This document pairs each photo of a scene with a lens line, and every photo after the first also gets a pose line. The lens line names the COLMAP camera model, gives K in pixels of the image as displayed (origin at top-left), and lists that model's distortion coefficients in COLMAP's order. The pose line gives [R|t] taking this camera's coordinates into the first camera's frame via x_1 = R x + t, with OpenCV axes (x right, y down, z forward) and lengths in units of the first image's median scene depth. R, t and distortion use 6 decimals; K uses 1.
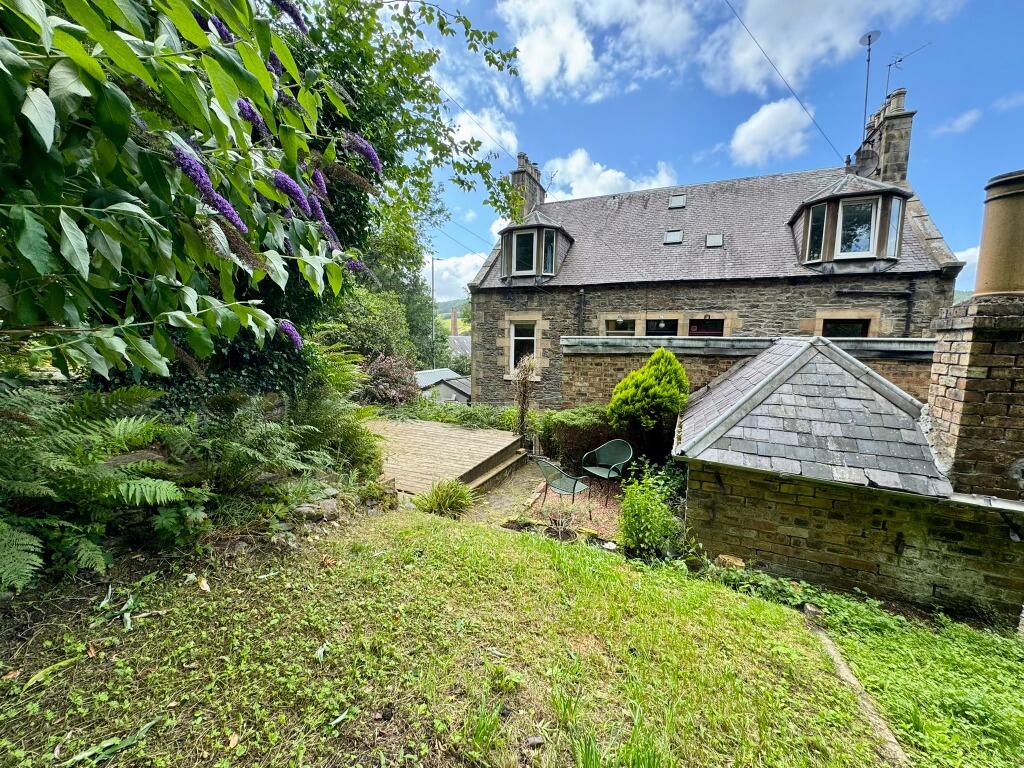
lens RADIAL K [[409.6, 0, 509.9], [0, 409.6, 382.9], [0, 0, 1]] dist [0.003774, 0.000313]
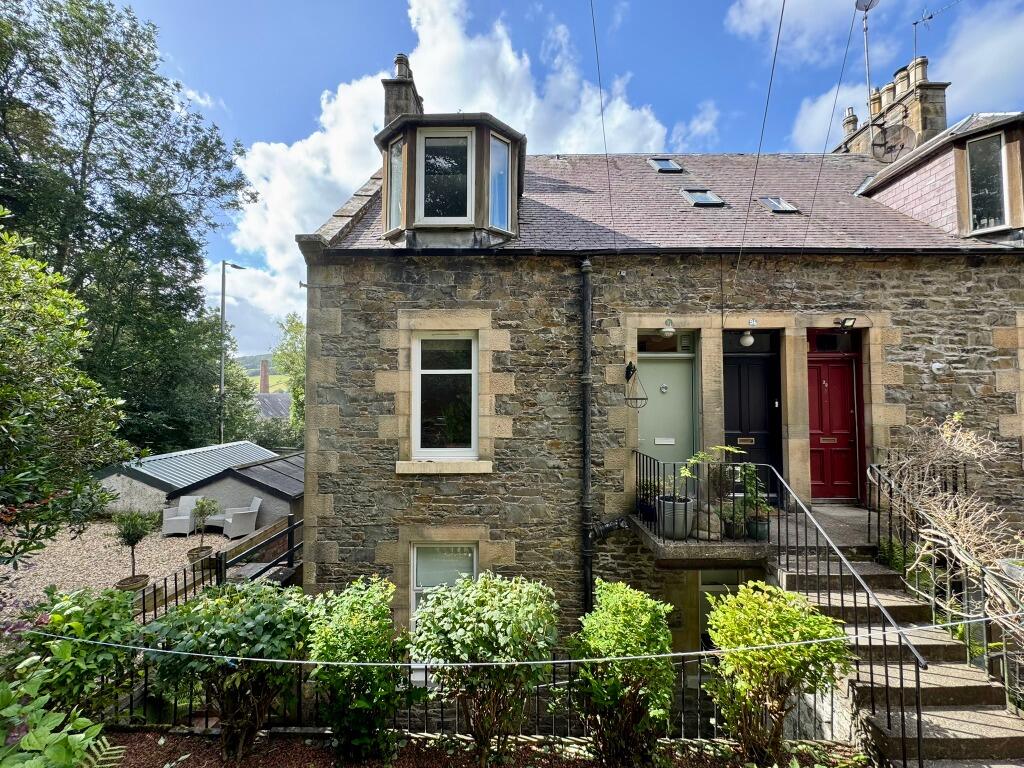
lens RADIAL K [[409.6, 0, 514.1], [0, 409.6, 386.5], [0, 0, 1]] dist [0.003774, 0.000313]
pose [[0.916057, -0.006739, 0.400991, -0.074640], [0.058889, 0.991281, -0.117870, -0.041316], [-0.396701, 0.131590, 0.908467, 0.611287]]
